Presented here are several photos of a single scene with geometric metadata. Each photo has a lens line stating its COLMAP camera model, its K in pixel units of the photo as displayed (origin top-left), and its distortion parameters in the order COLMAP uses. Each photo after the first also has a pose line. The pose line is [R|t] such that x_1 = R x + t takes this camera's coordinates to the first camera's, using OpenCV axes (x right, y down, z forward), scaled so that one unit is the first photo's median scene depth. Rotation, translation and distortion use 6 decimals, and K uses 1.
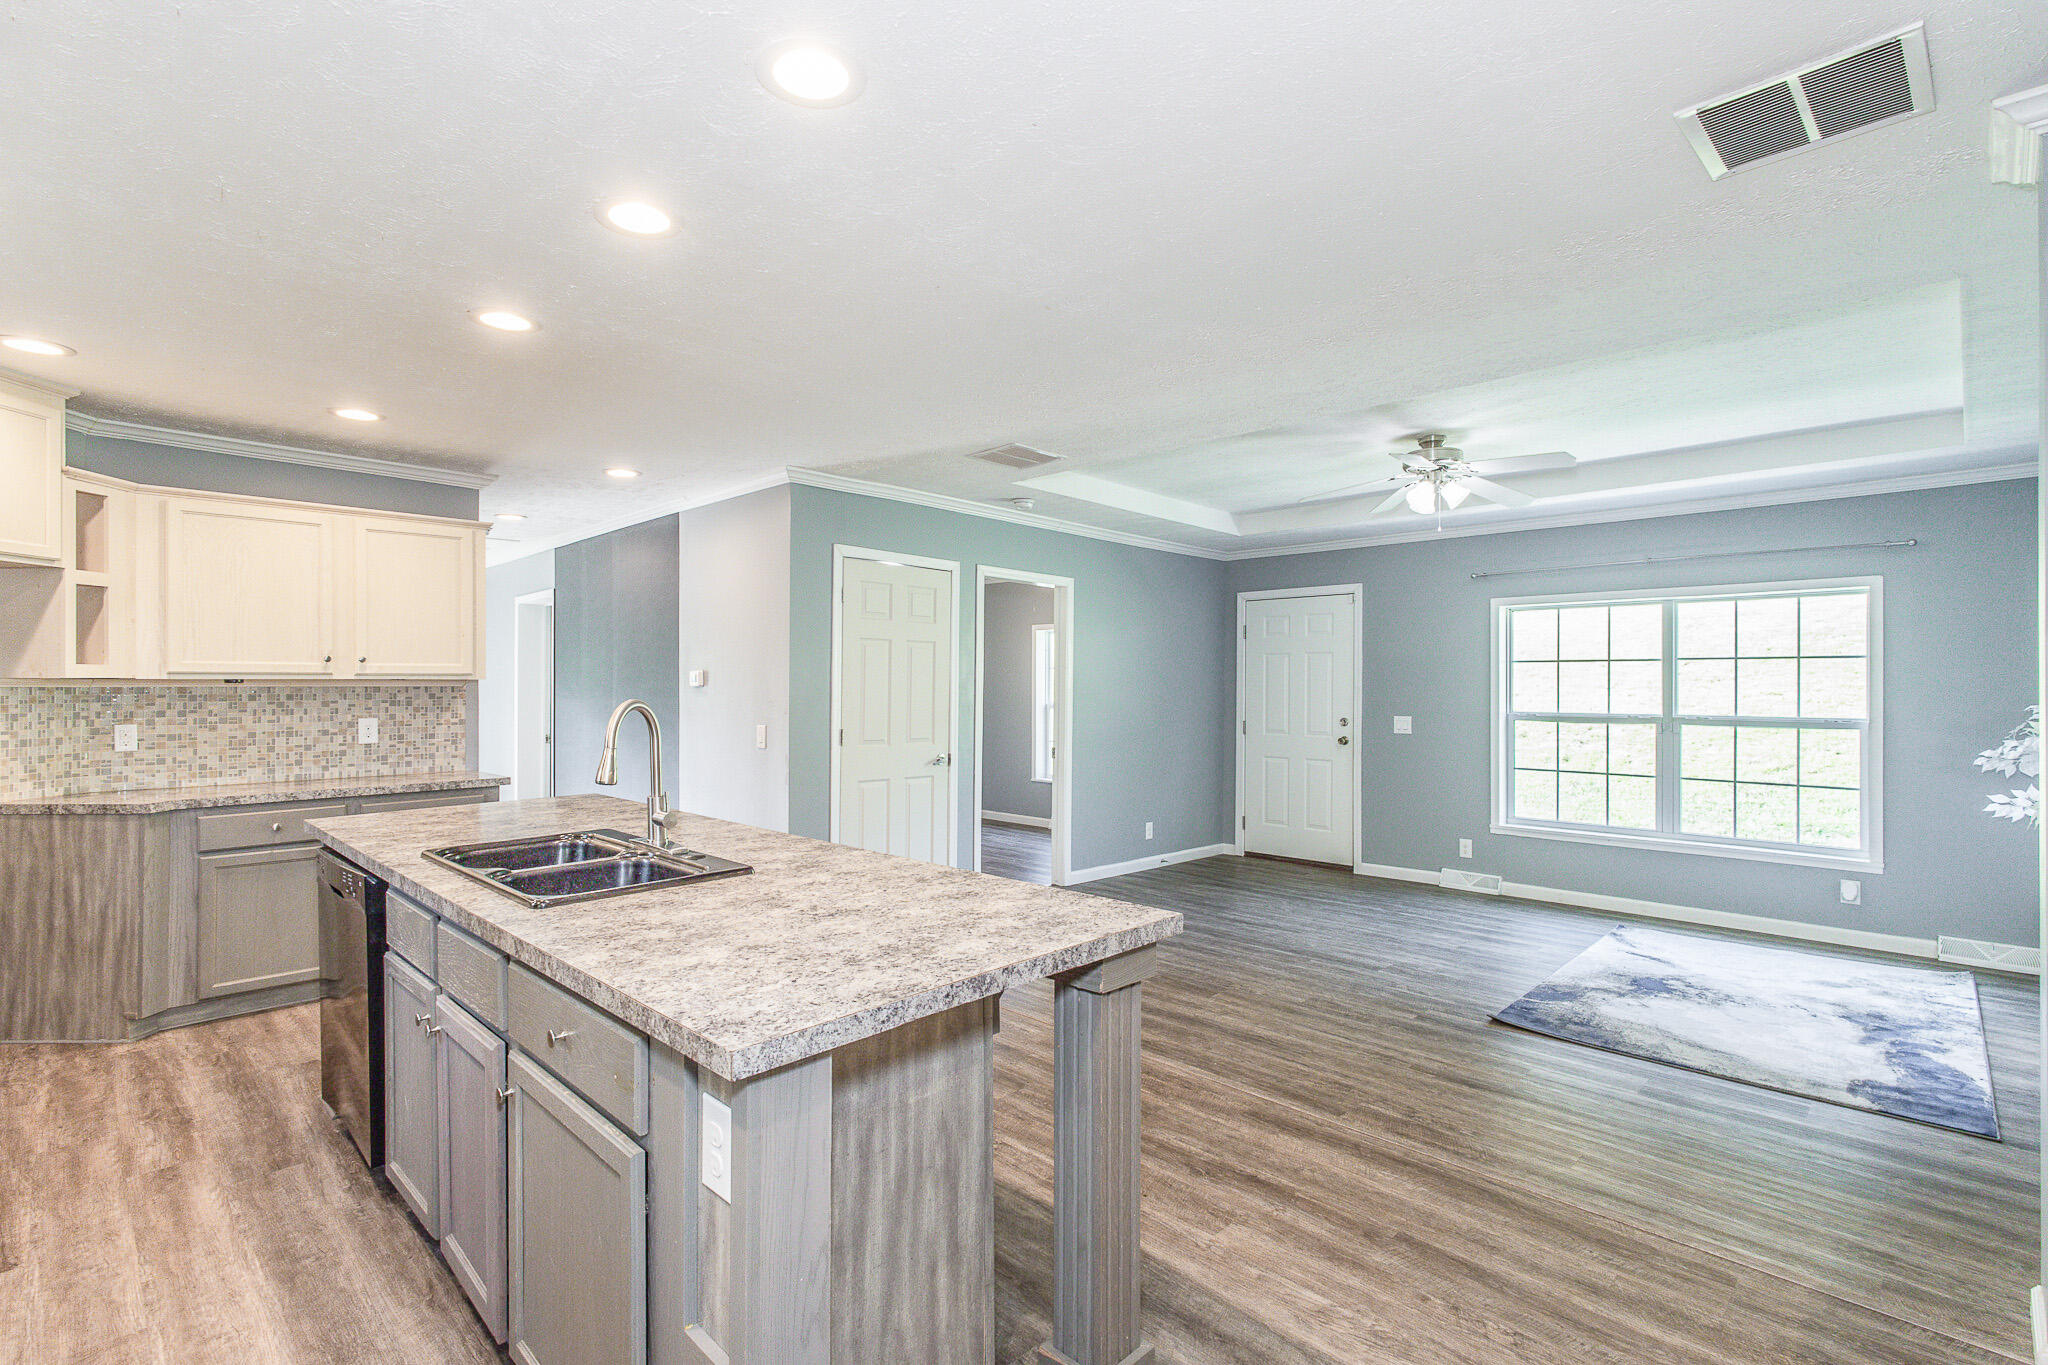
lens RADIAL K [[952.2, 0, 996.2], [0, 952.2, 683.5], [0, 0, 1]] dist [0.007561, -0.000735]
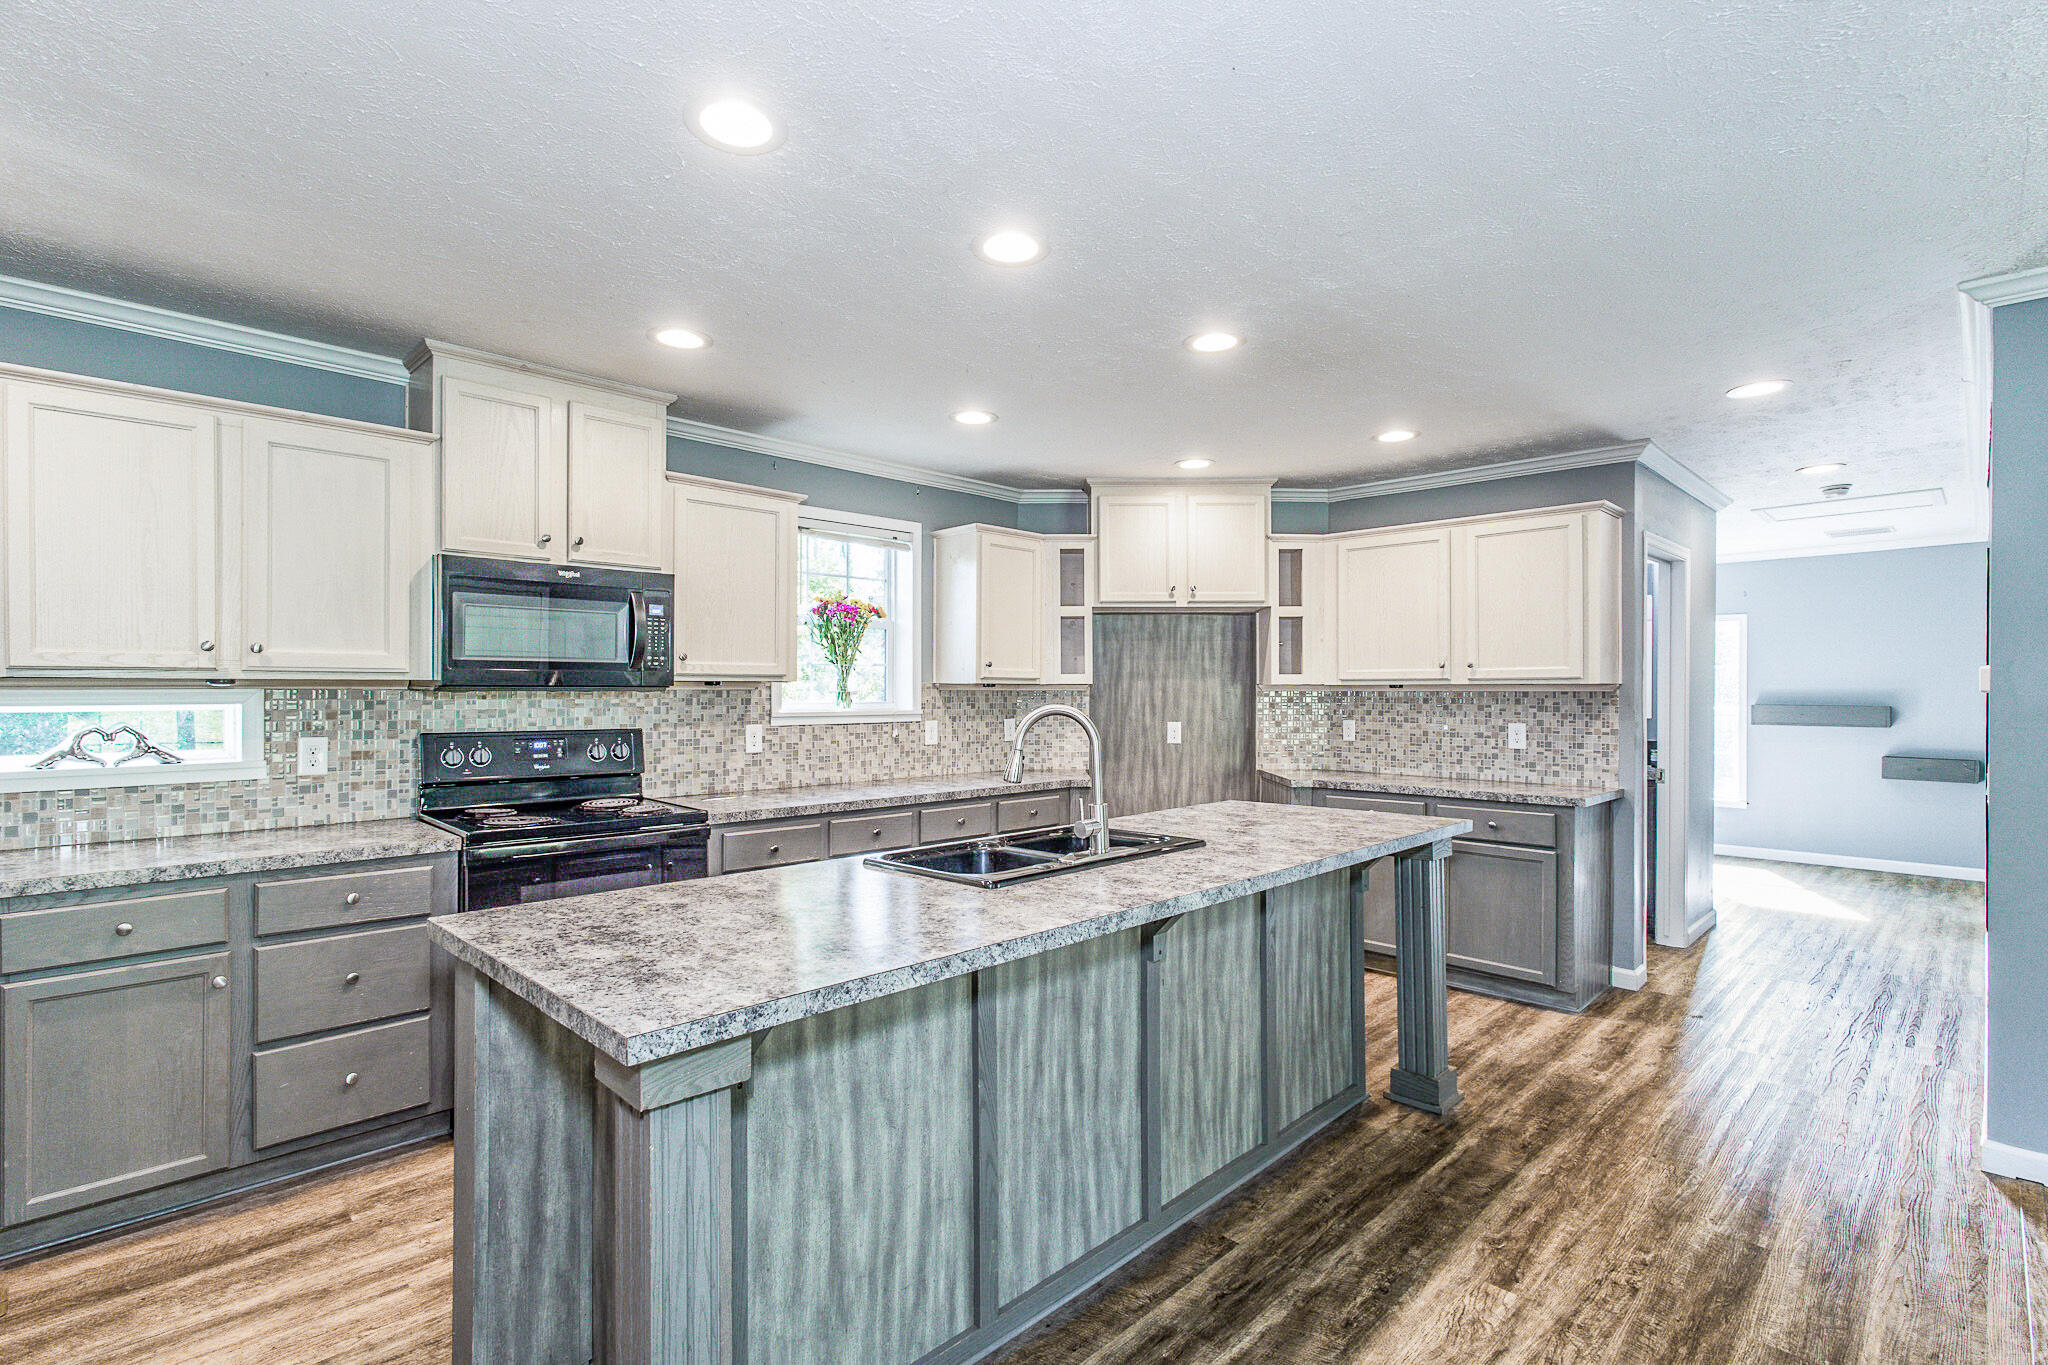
lens RADIAL K [[952.2, 0, 1036.8], [0, 952.2, 695.9], [0, 0, 1]] dist [0.007561, -0.000735]
pose [[0.018793, 0.005818, -0.999806, 0.391327], [0.001895, 0.999981, 0.005855, 0.001447], [0.999822, -0.002004, 0.018782, 0.581654]]
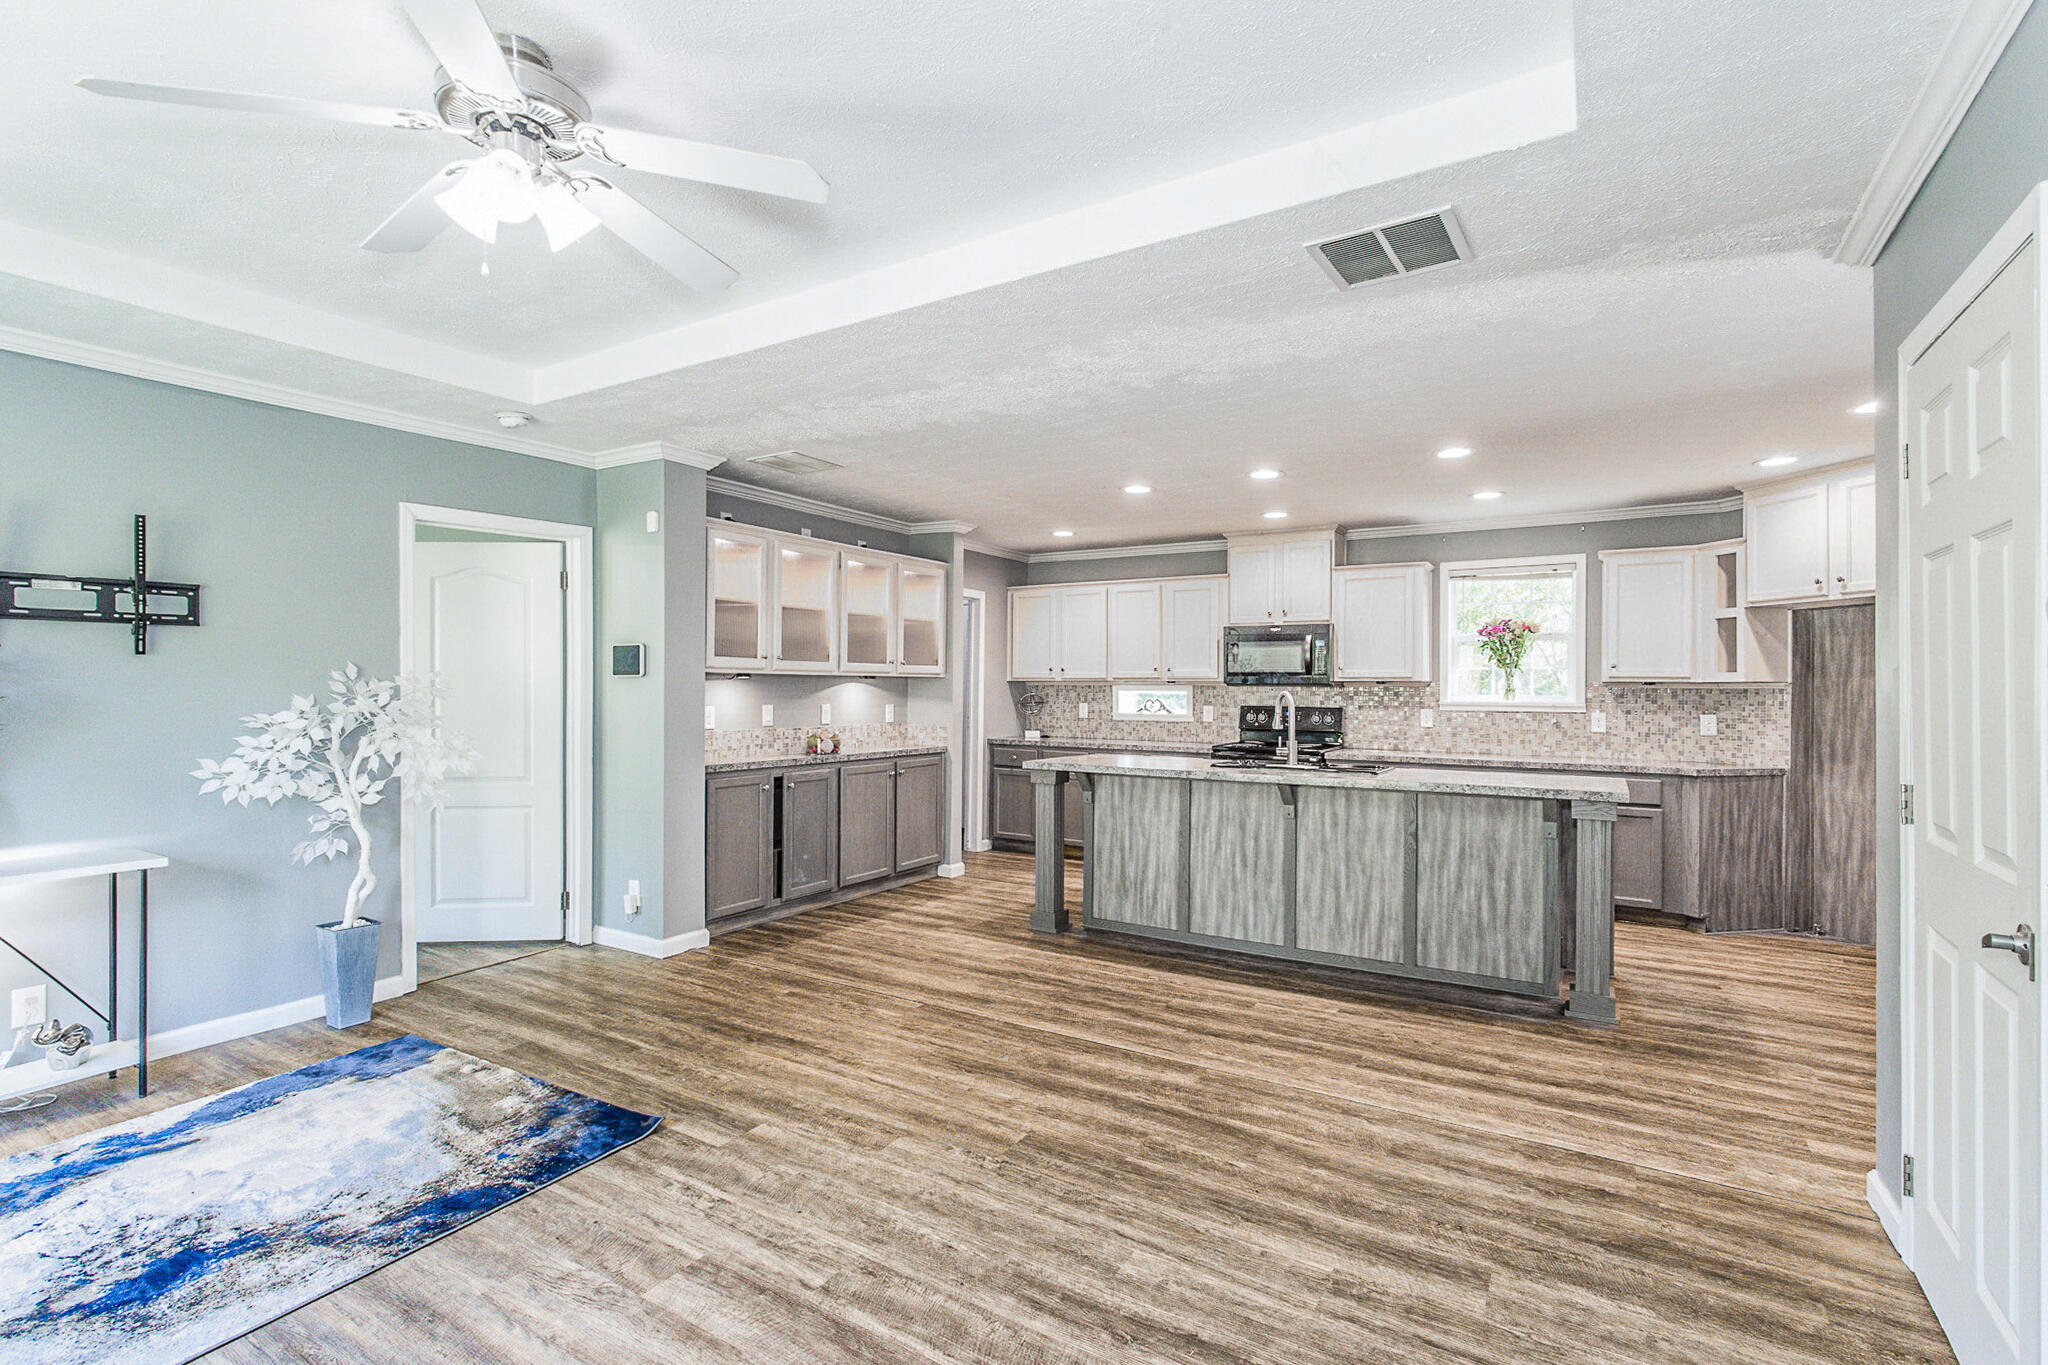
lens RADIAL K [[952.2, 0, 1015.1], [0, 952.2, 677.0], [0, 0, 1]] dist [0.007561, -0.000735]
pose [[-0.969976, -0.009733, -0.243006, 0.421613], [-0.006207, 0.999864, -0.015269, 0.013643], [0.243121, -0.013302, -0.969905, 1.740556]]
